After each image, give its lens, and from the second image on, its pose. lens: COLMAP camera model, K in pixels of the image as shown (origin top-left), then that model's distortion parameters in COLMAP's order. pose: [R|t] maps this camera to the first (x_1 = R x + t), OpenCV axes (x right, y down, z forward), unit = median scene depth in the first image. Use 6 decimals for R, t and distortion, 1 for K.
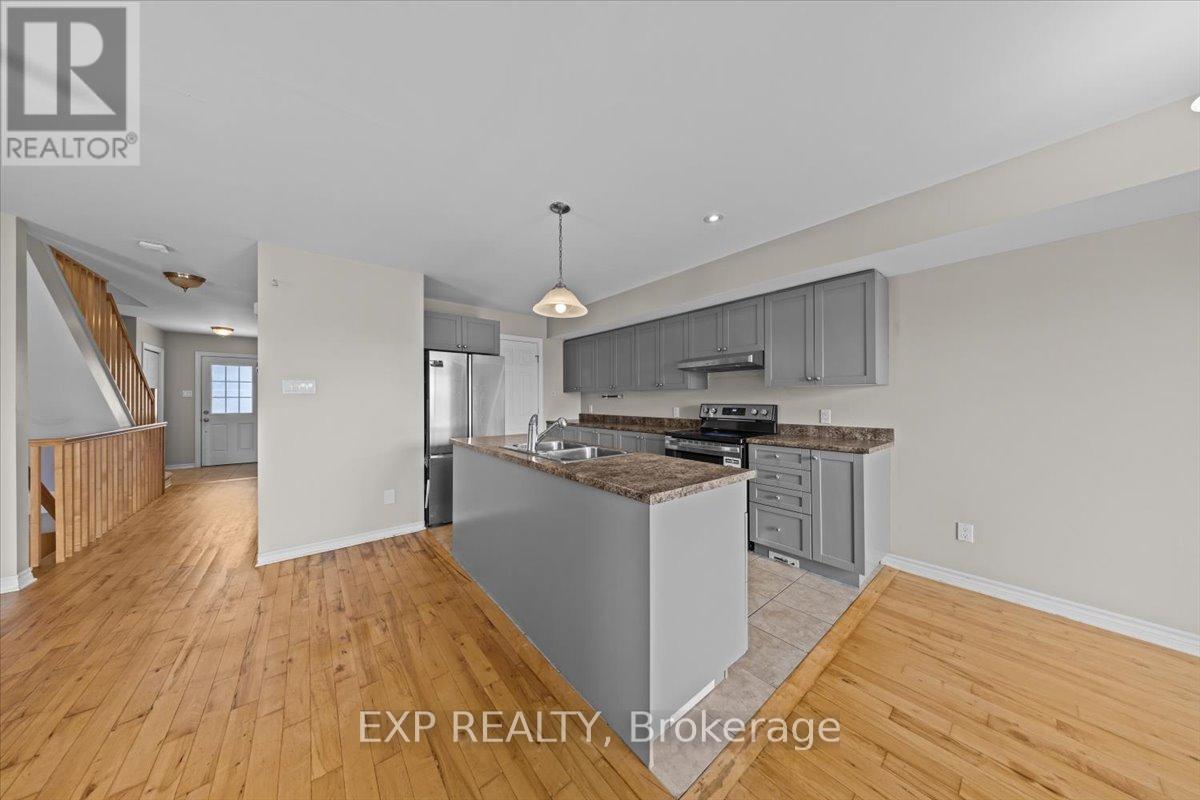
lens RADIAL K [[351.9, 0, 604.3], [0, 351.9, 396.4], [0, 0, 1]] dist [-0.000637, -0.000027]
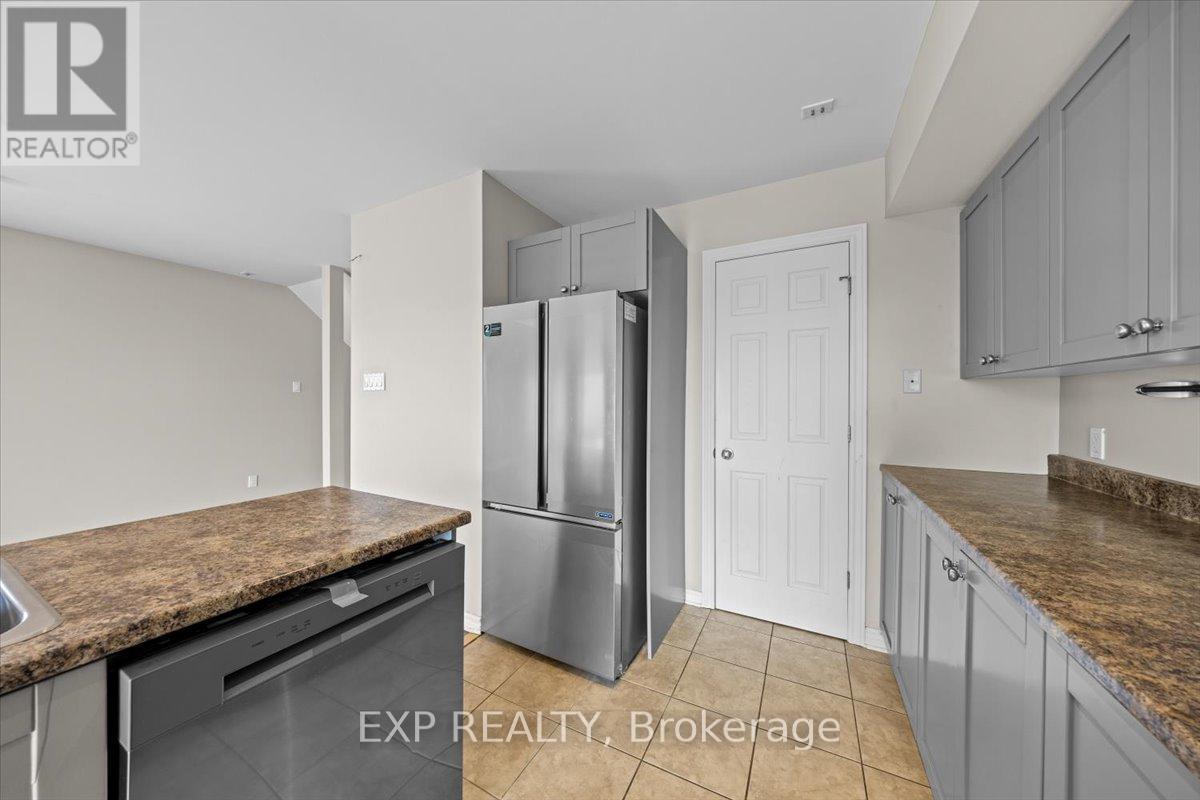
lens RADIAL K [[415.7, 0, 593.0], [0, 415.7, 398.9], [0, 0, 1]] dist [0.005039, 0.000076]
pose [[0.393497, 0.002070, -0.919323, 0.178355], [0.008872, 0.999942, 0.006049, 0.004175], [0.919283, -0.010536, 0.393456, 1.214276]]
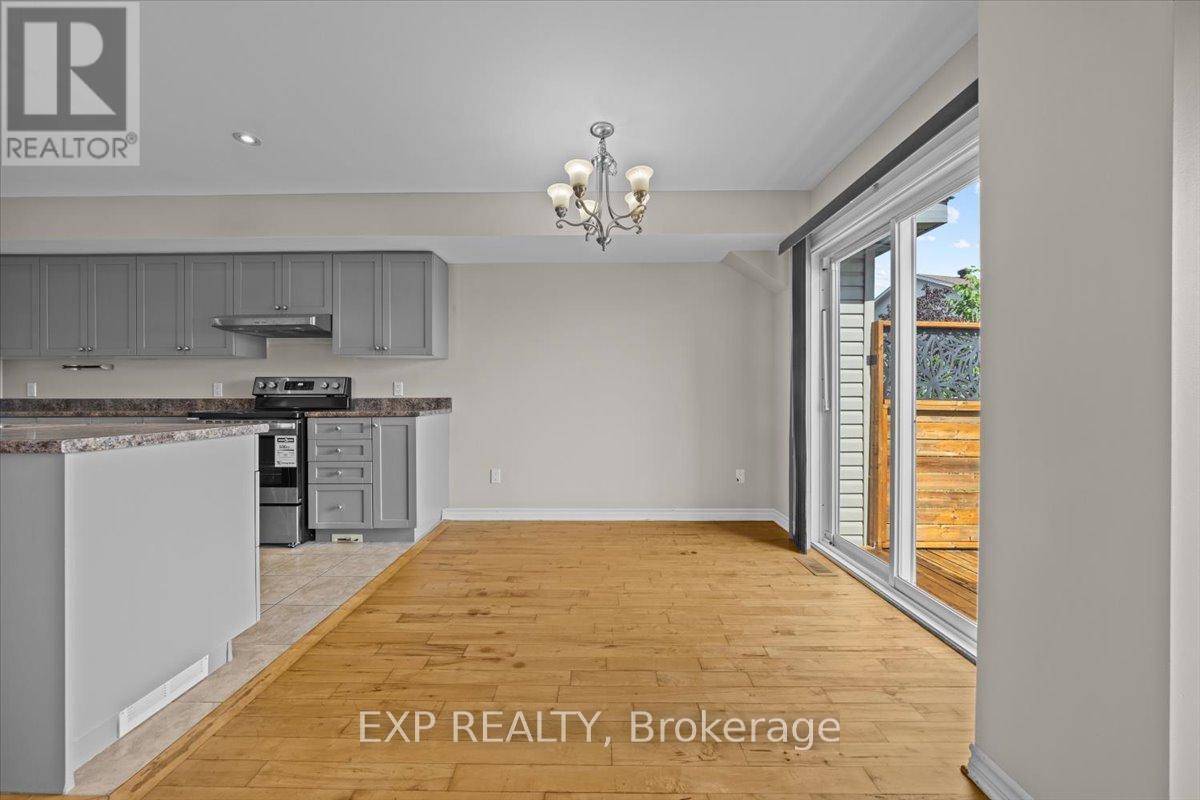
lens RADIAL K [[415.8, 0, 590.6], [0, 415.8, 394.0], [0, 0, 1]] dist [-0.013180, 0.000977]
pose [[0.647775, 0.005418, 0.761812, 0.091561], [-0.007856, 0.999969, -0.000432, 0.077078], [-0.761791, -0.005705, 0.647798, -0.214380]]
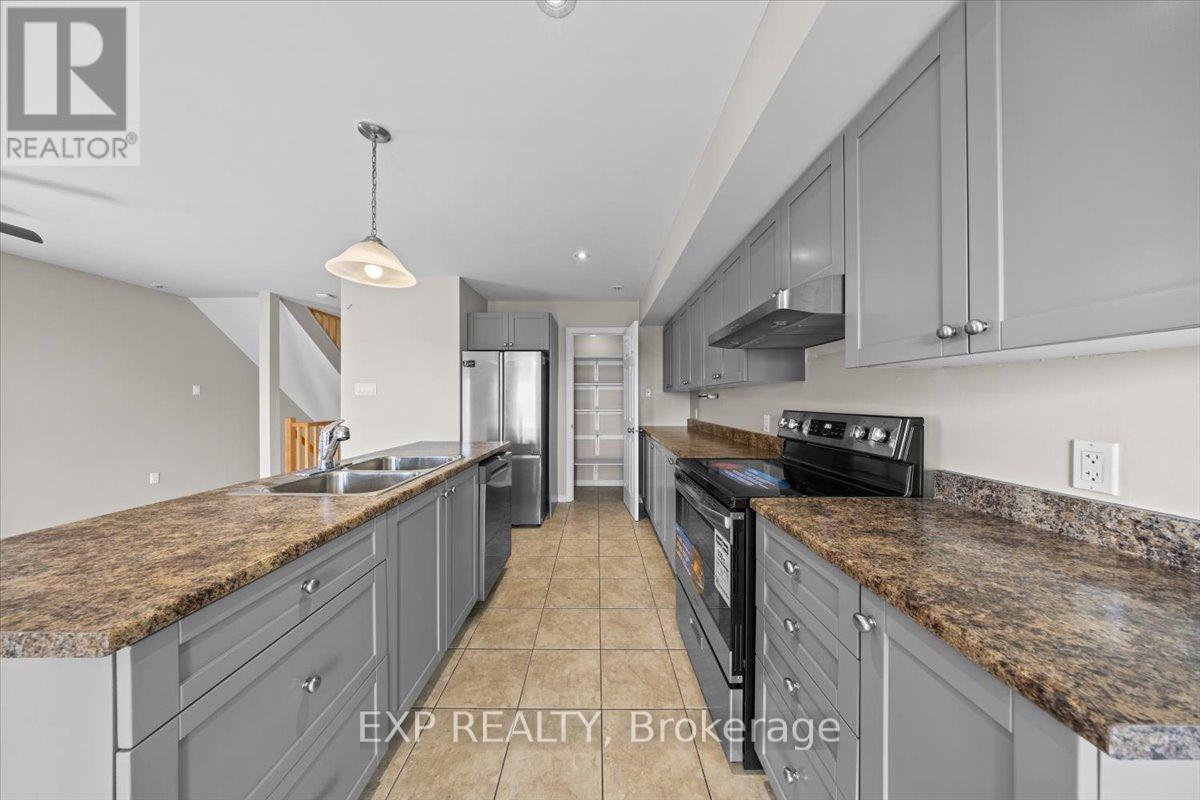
lens RADIAL K [[351.9, 0, 597.3], [0, 351.9, 403.4], [0, 0, 1]] dist [-0.000637, -0.000027]
pose [[0.770886, 0.005521, -0.636949, 0.573636], [0.006820, 0.999834, 0.016921, 0.001741], [0.636937, -0.017388, 0.770720, 0.623336]]
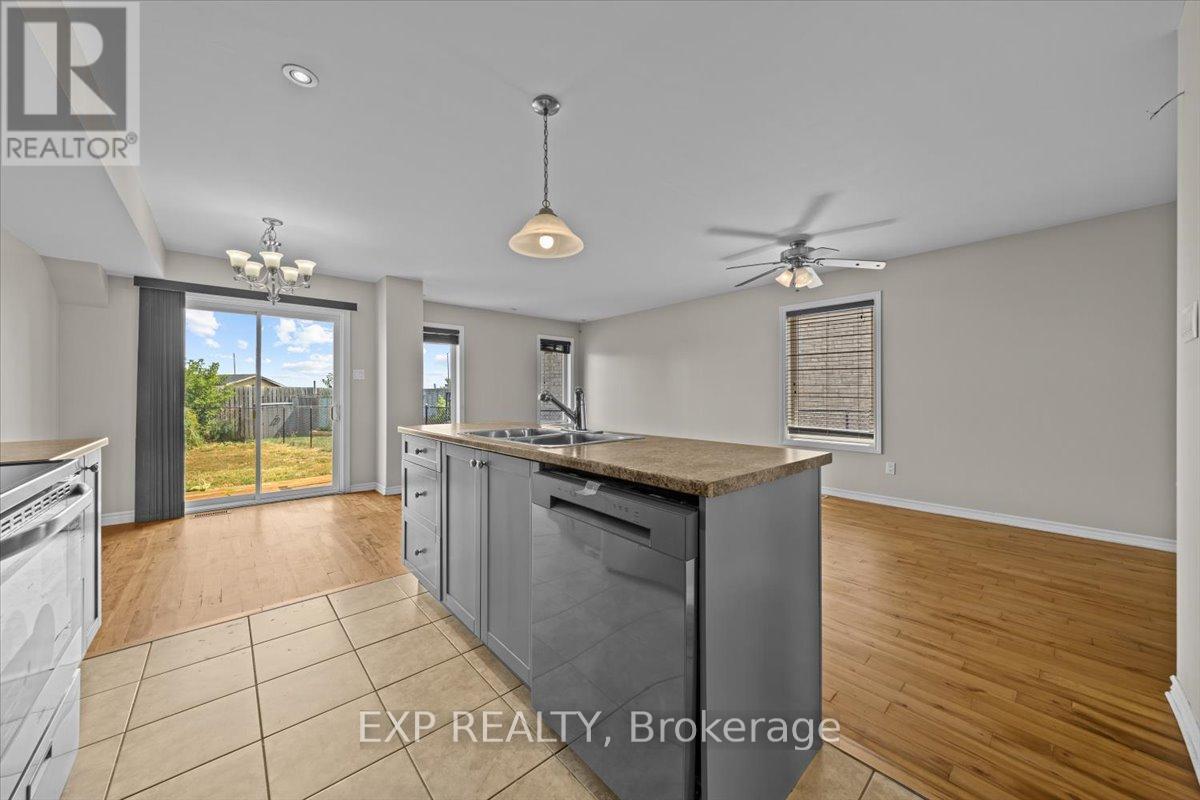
lens RADIAL K [[415.8, 0, 599.2], [0, 415.8, 392.5], [0, 0, 1]] dist [-0.013180, 0.000977]
pose [[-0.998932, 0.002477, -0.046129, -0.158920], [0.002904, 0.999954, -0.009187, 0.054204], [0.046104, -0.009311, -0.998893, 1.574145]]
